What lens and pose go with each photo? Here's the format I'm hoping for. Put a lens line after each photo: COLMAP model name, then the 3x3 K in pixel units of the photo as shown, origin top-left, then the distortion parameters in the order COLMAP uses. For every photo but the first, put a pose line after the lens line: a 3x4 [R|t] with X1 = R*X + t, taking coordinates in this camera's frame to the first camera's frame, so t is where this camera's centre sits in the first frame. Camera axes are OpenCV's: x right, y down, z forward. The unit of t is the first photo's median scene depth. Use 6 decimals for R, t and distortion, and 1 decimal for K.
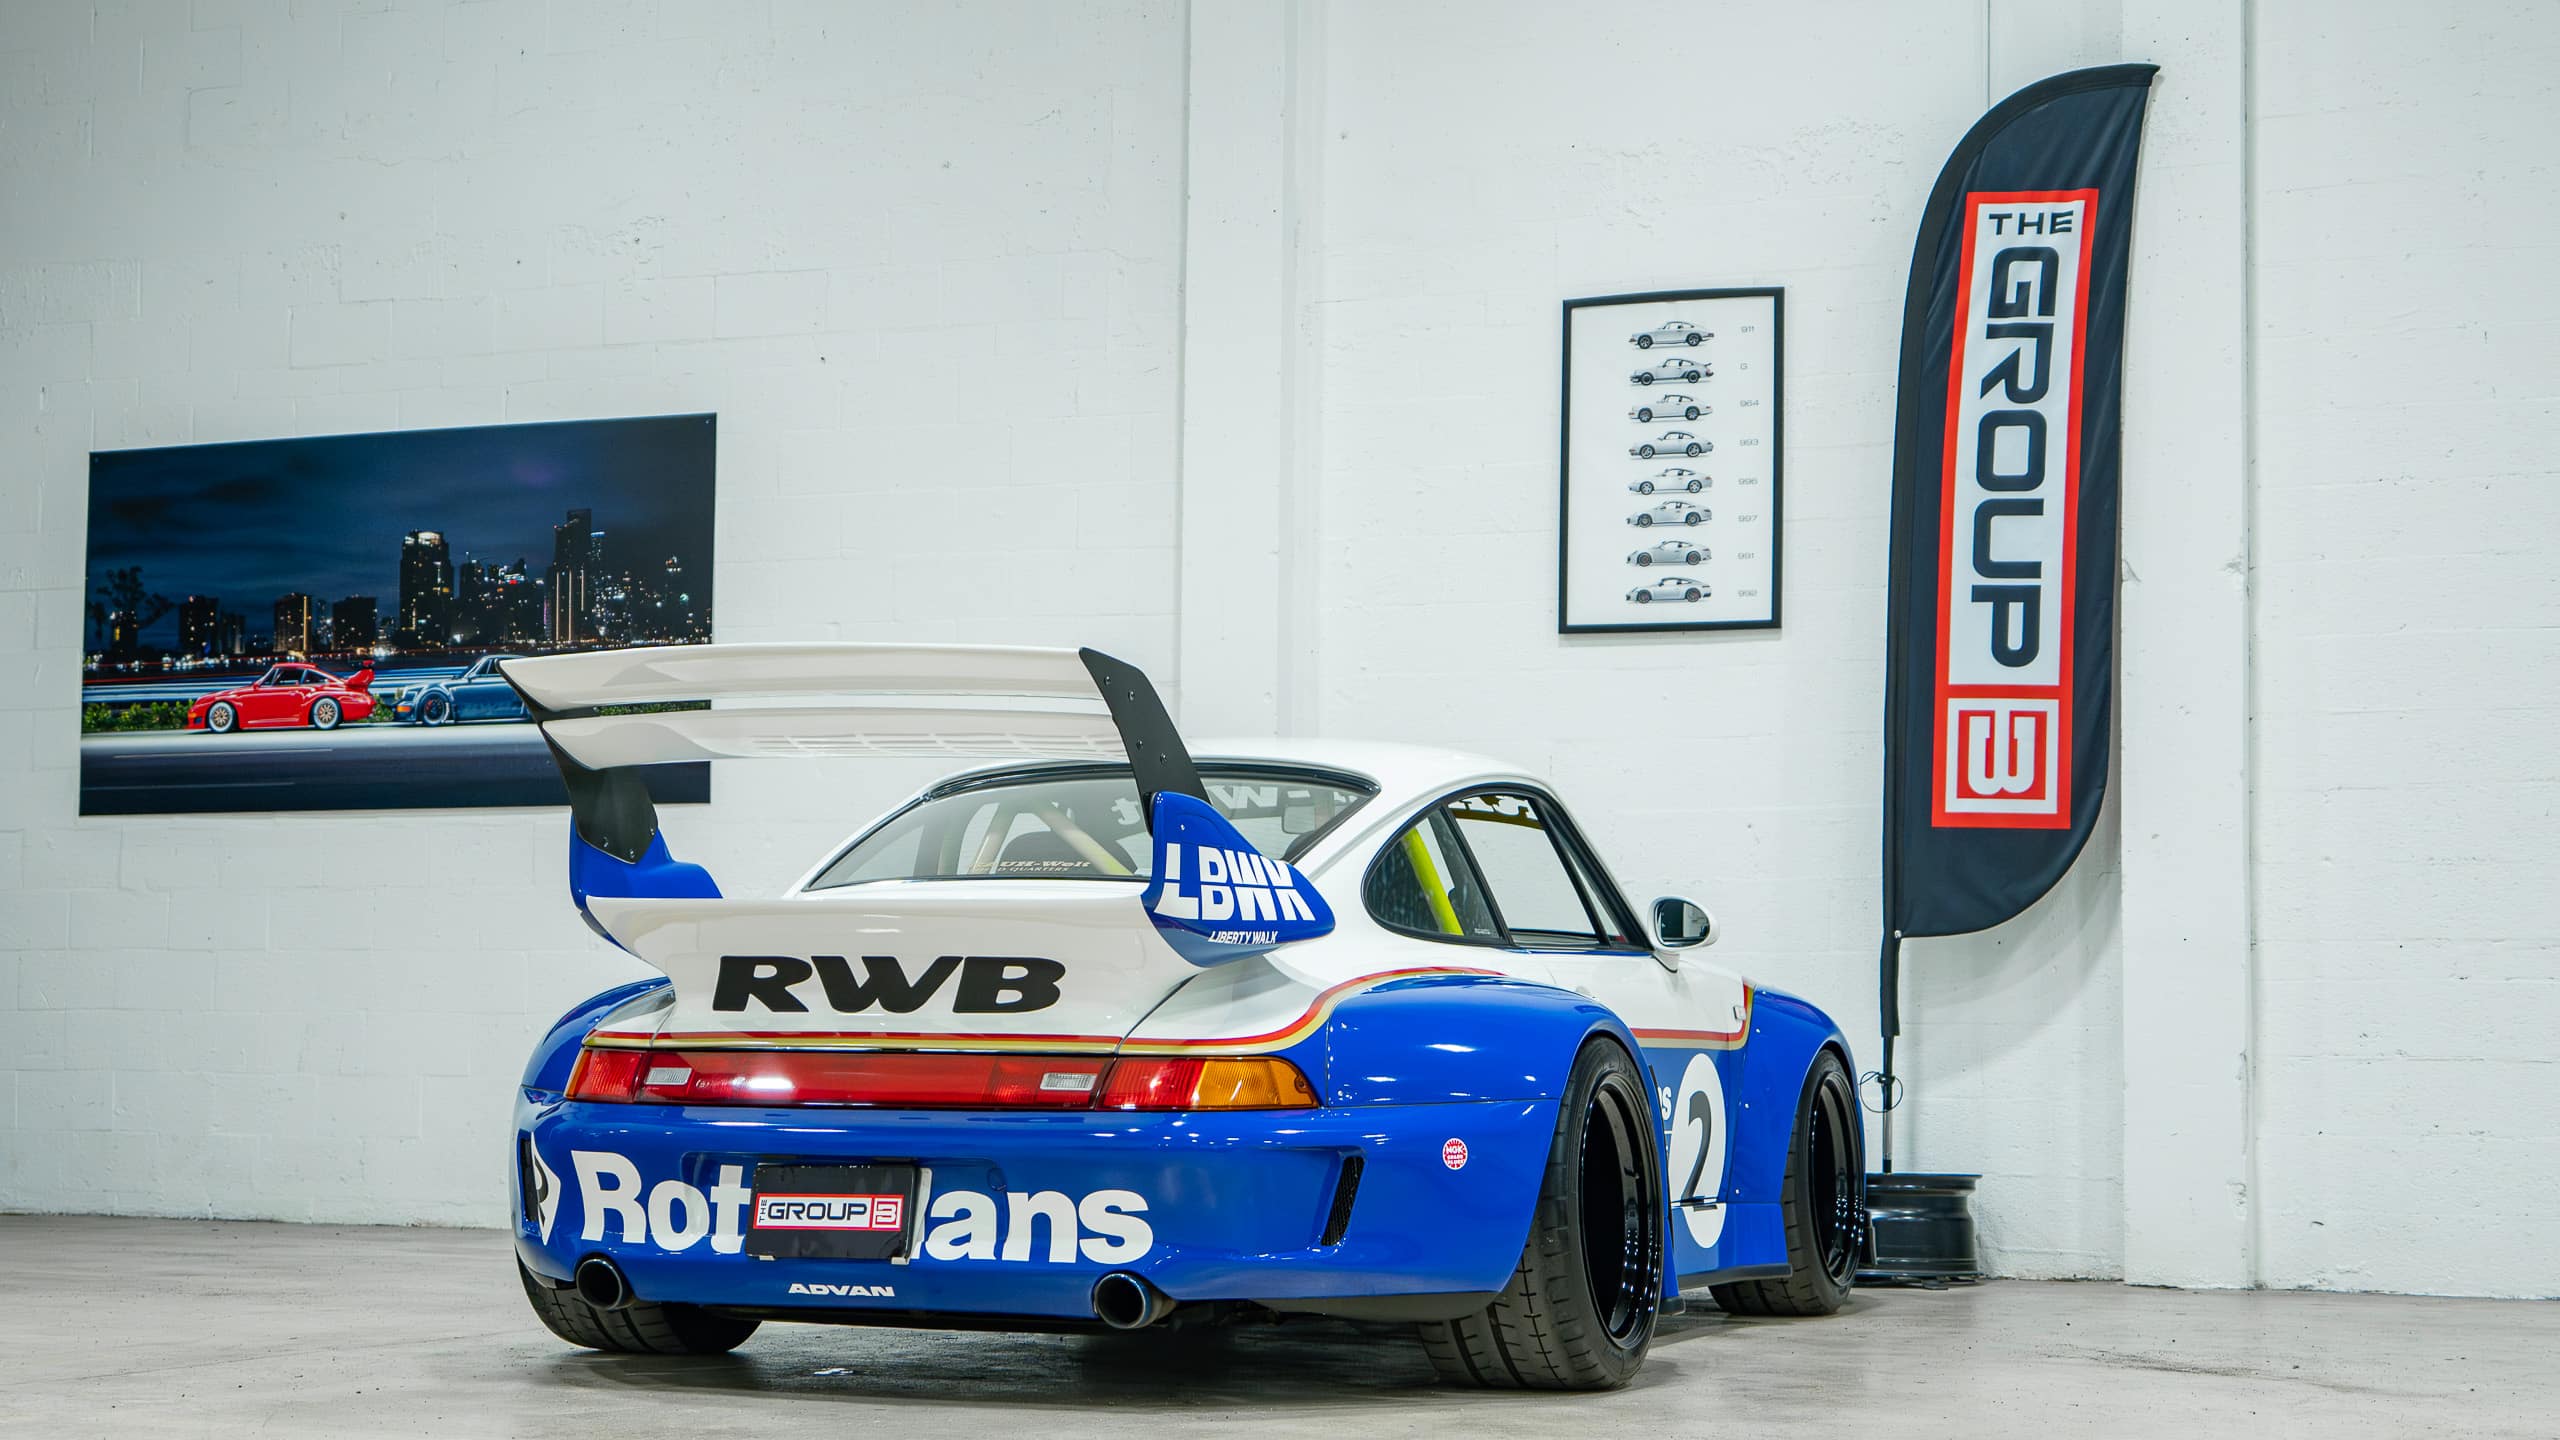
lens RADIAL K [[4255.9, 0, 1317.0], [0, 4255.9, 782.4], [0, 0, 1]] dist [0.032497, 0.000000]
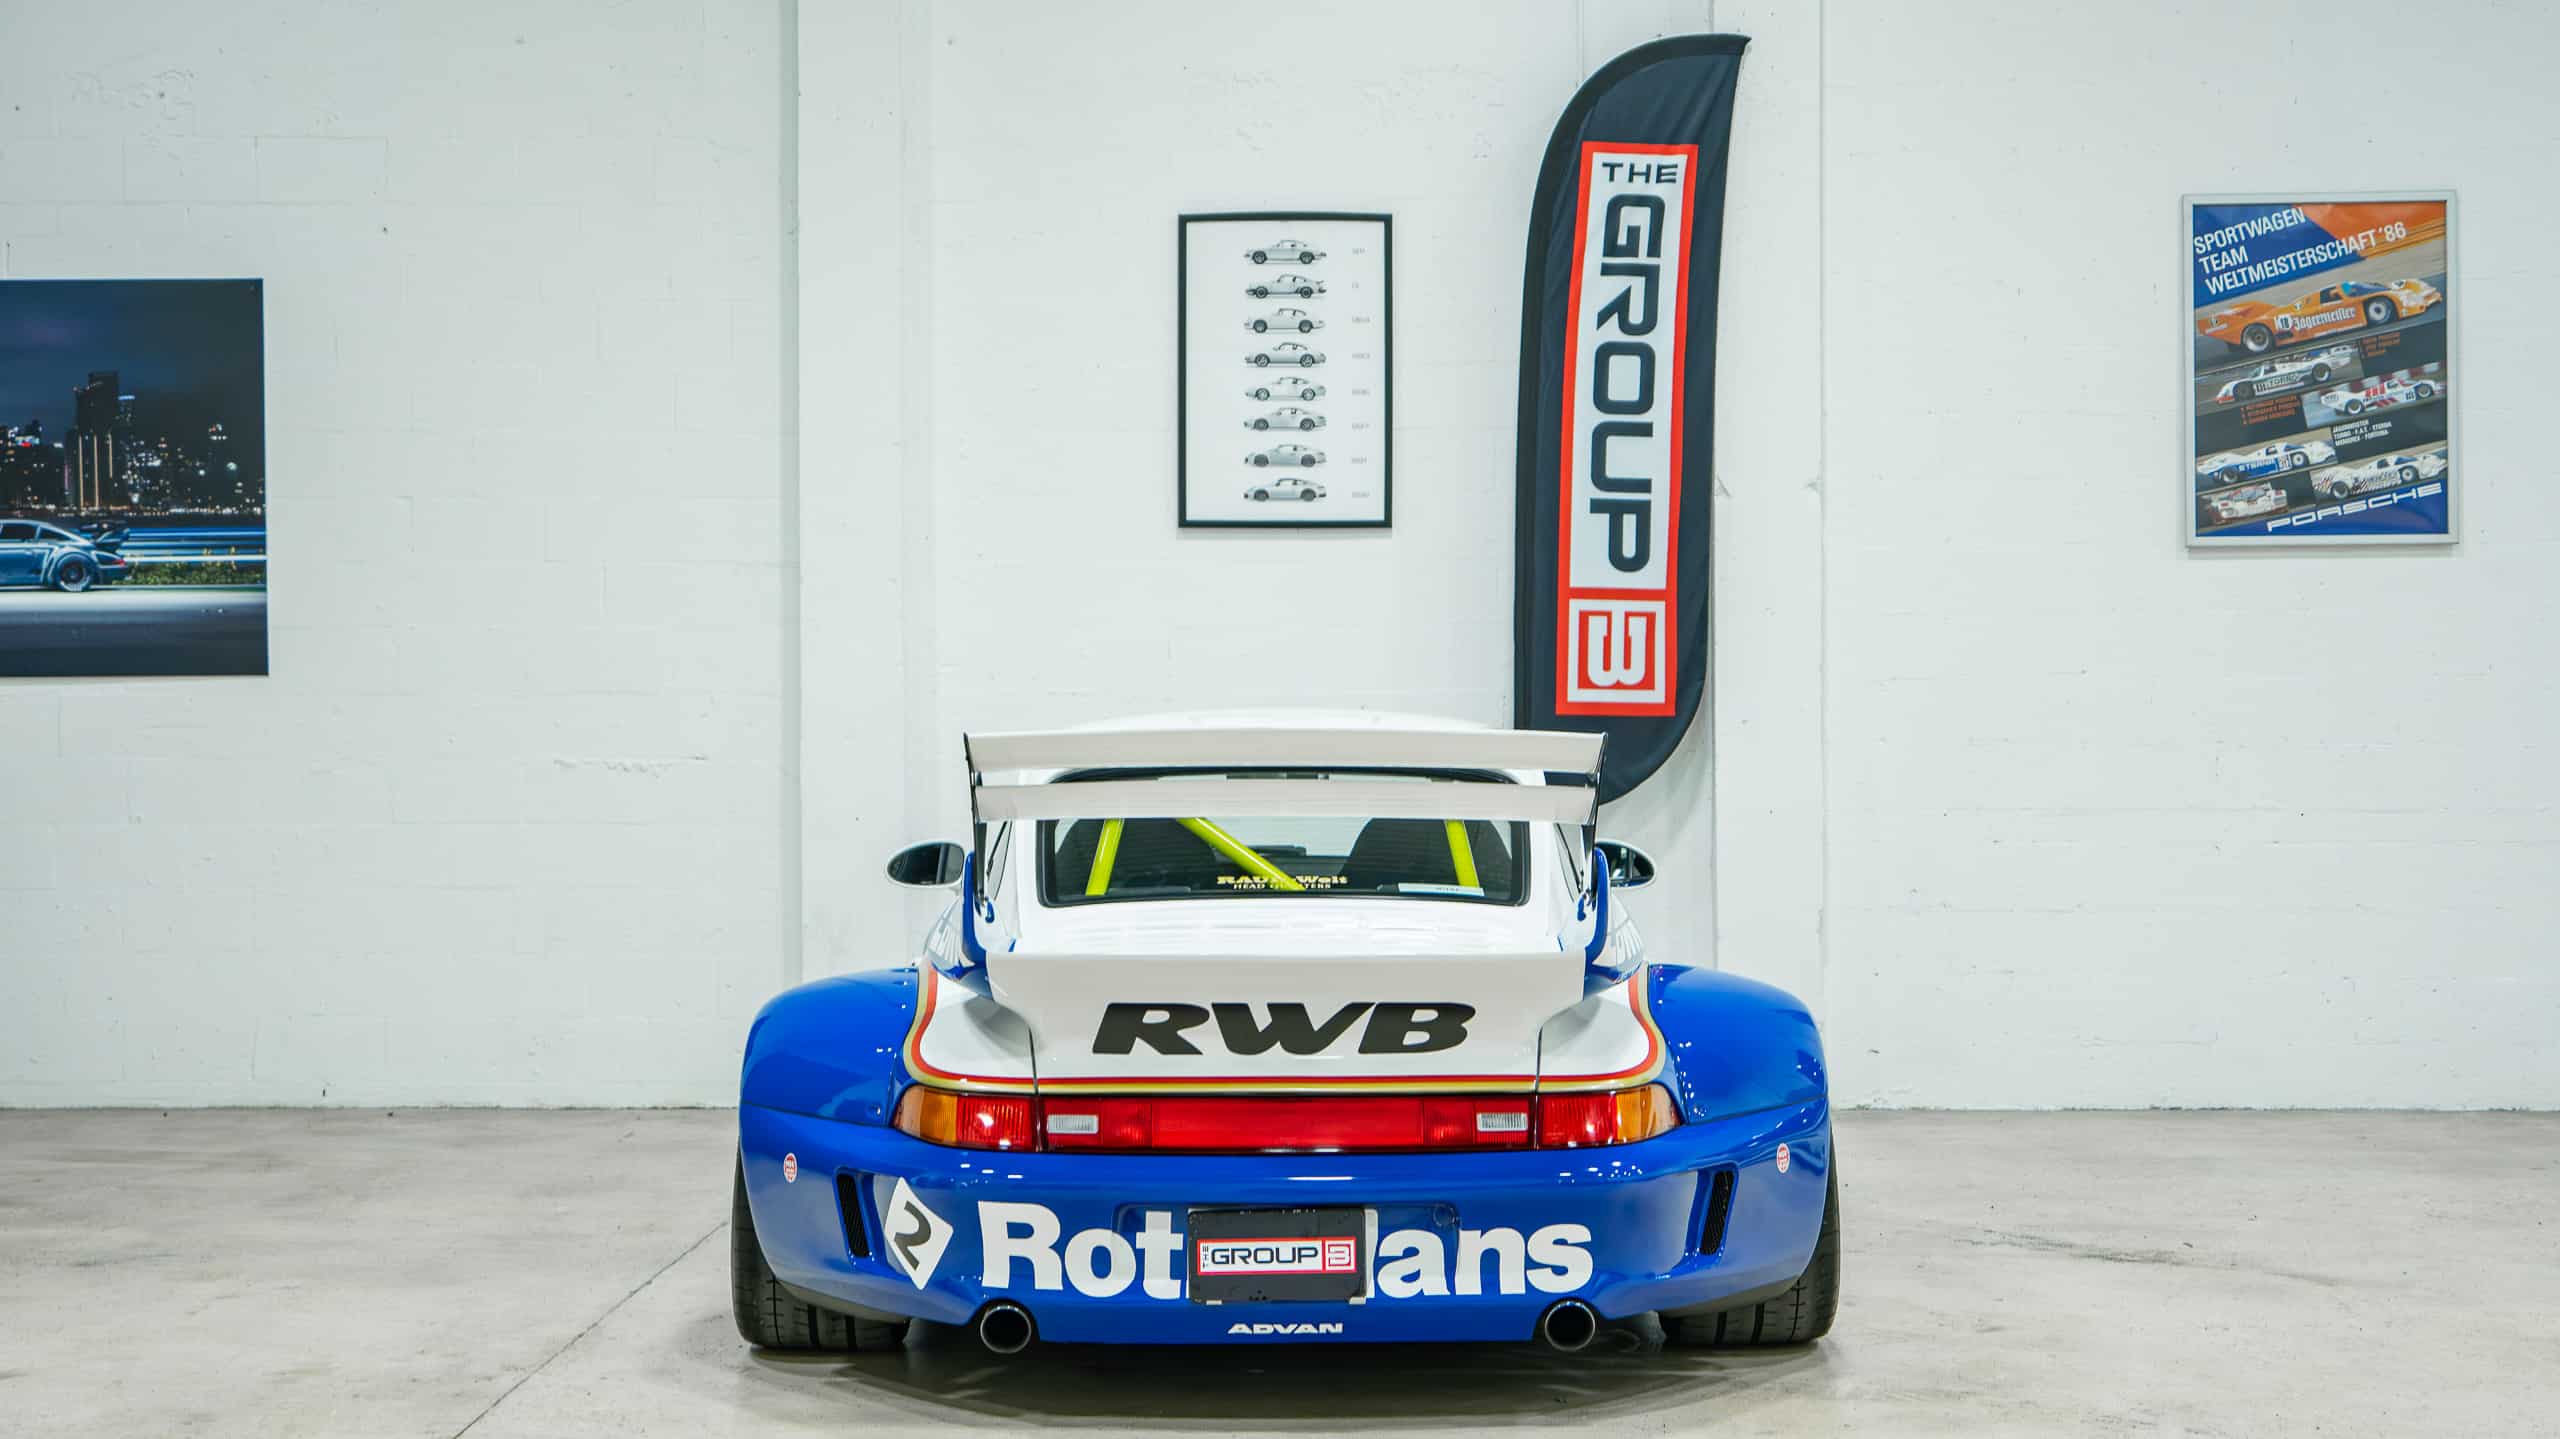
lens RADIAL K [[3861.4, 0, 1339.7], [0, 3861.4, 735.8], [0, 0, 1]] dist [0.046926, 0.000000]
pose [[0.926351, -0.020313, 0.376114, -0.289463], [-0.010734, 0.996716, 0.080268, -0.064967], [-0.376510, -0.078394, 0.923090, 0.085717]]
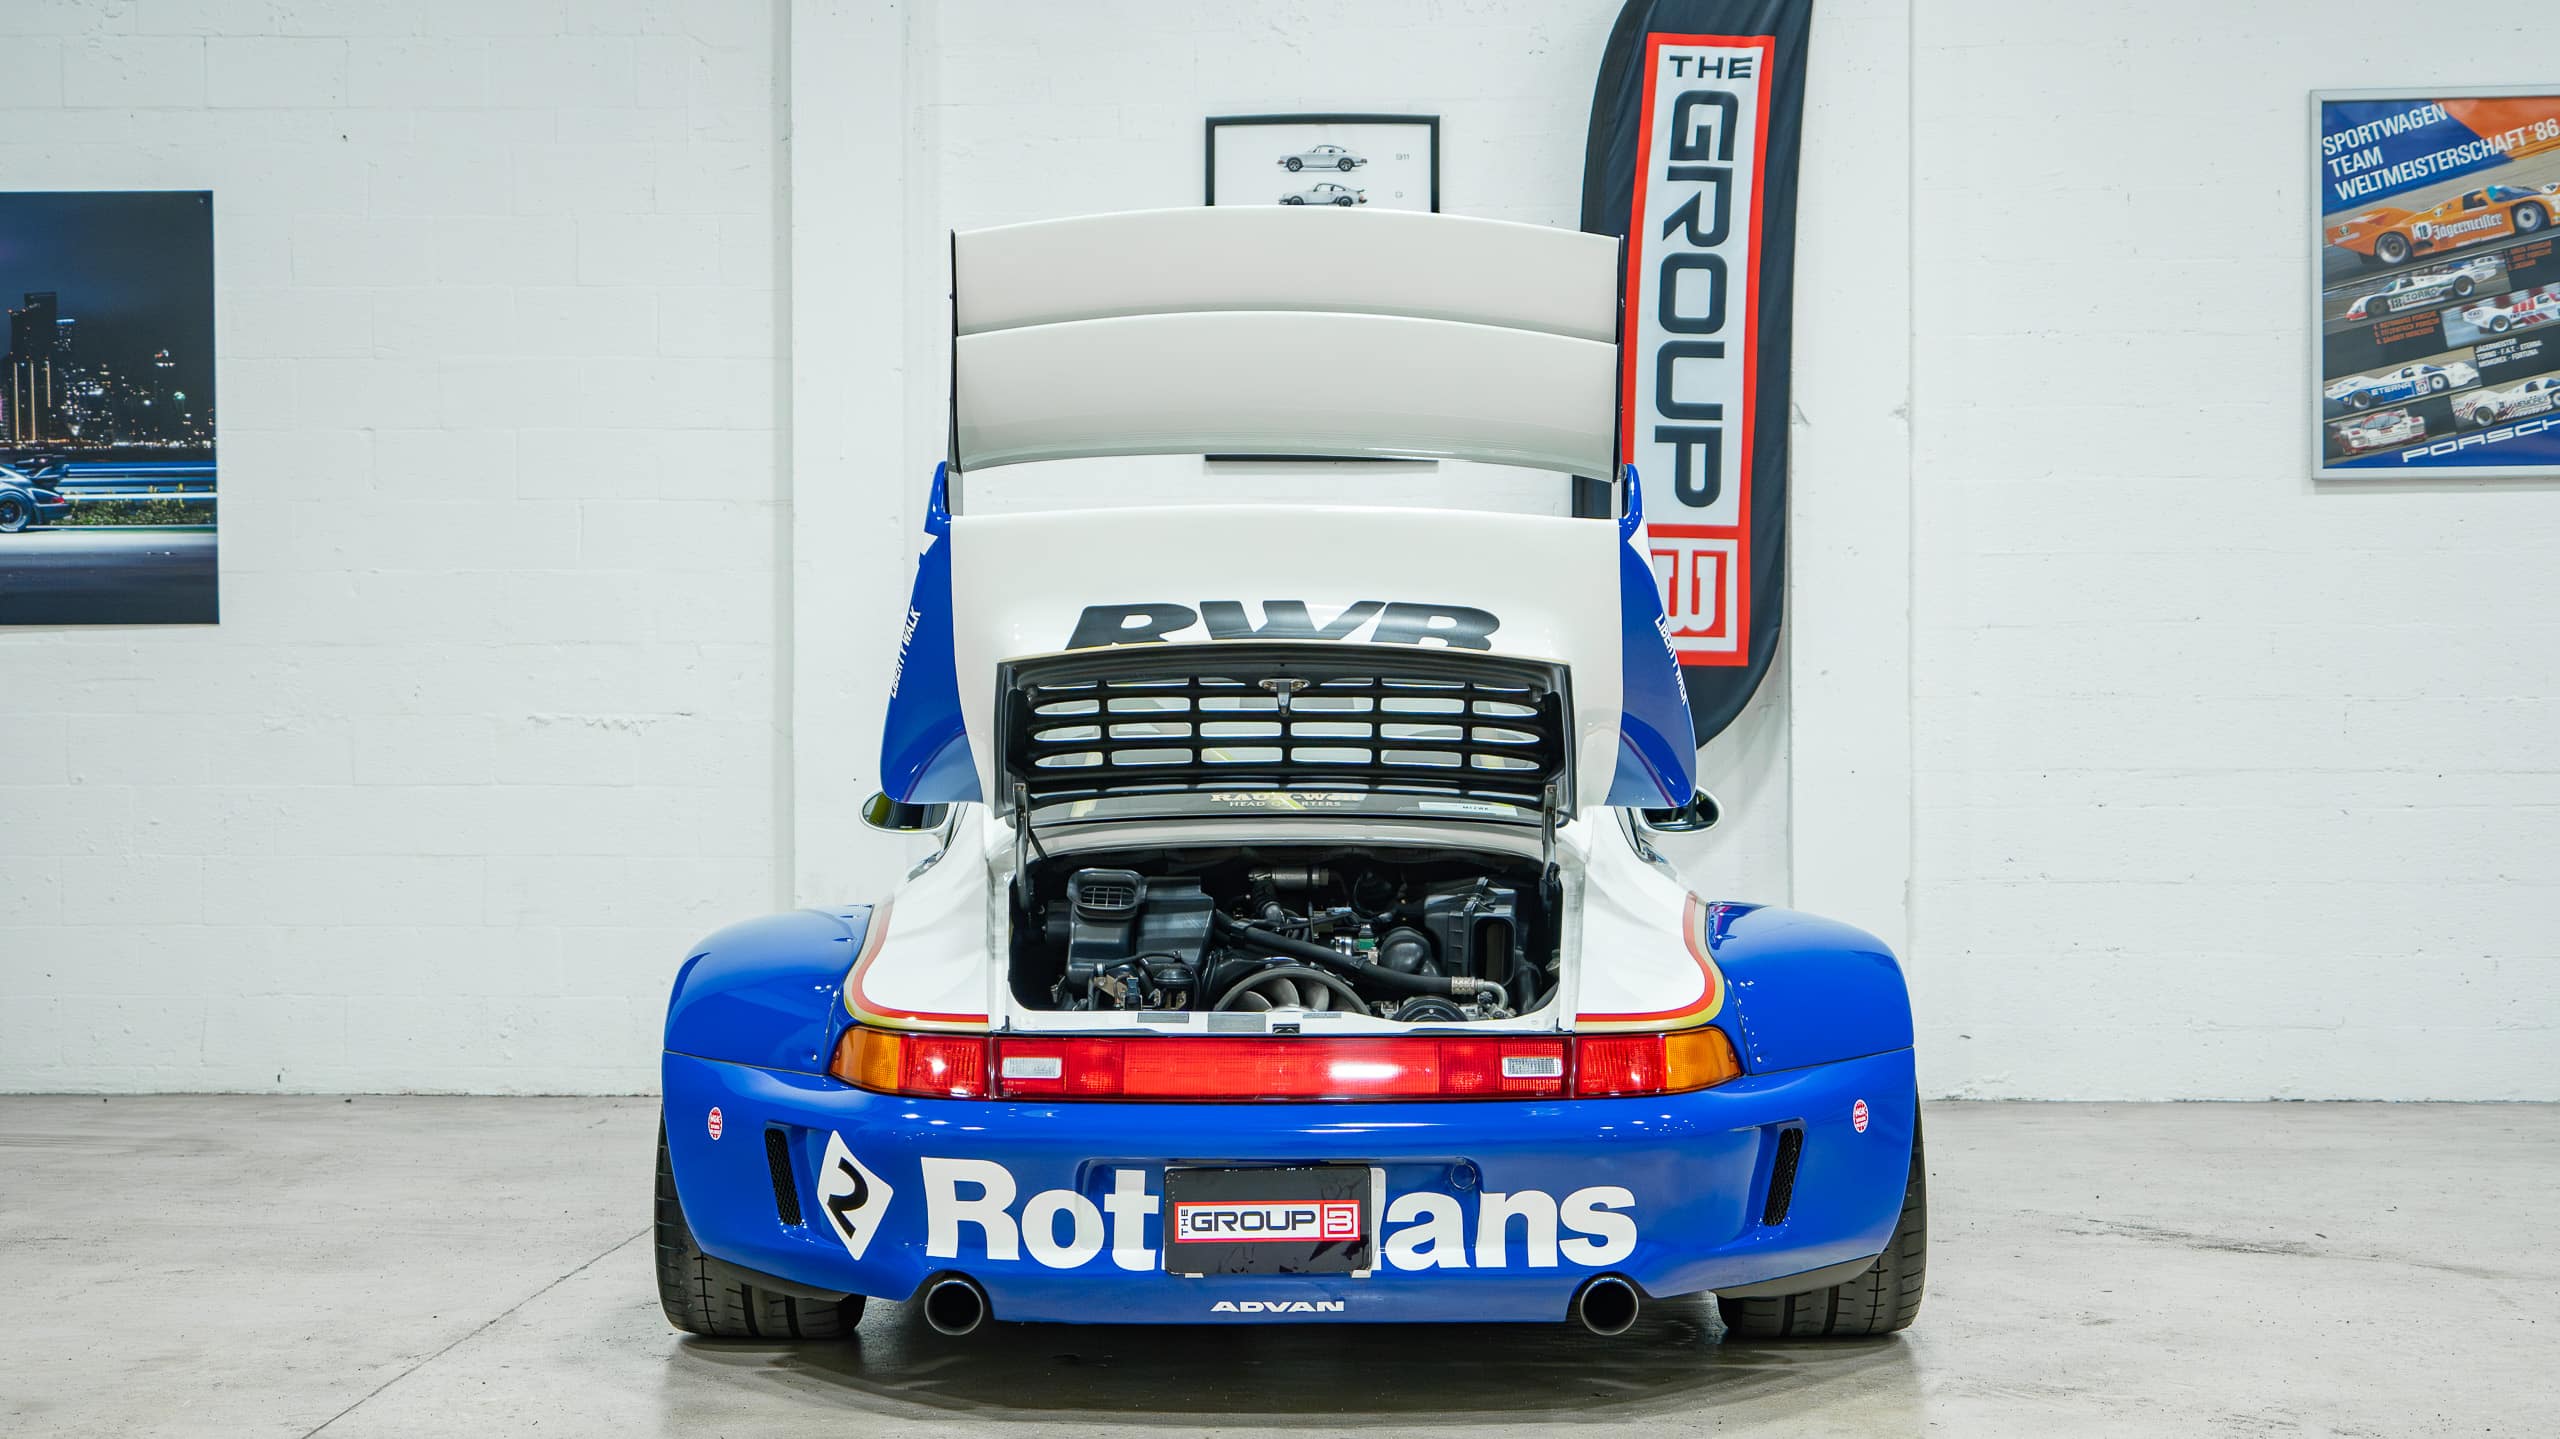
lens RADIAL K [[3861.4, 0, 1337.4], [0, 3861.4, 809.7], [0, 0, 1]] dist [0.046926, 0.000000]
pose [[0.935024, -0.022808, 0.353850, -0.246183], [-0.009292, 0.996010, 0.088753, -0.036298], [-0.354463, -0.086274, 0.931082, 0.160133]]
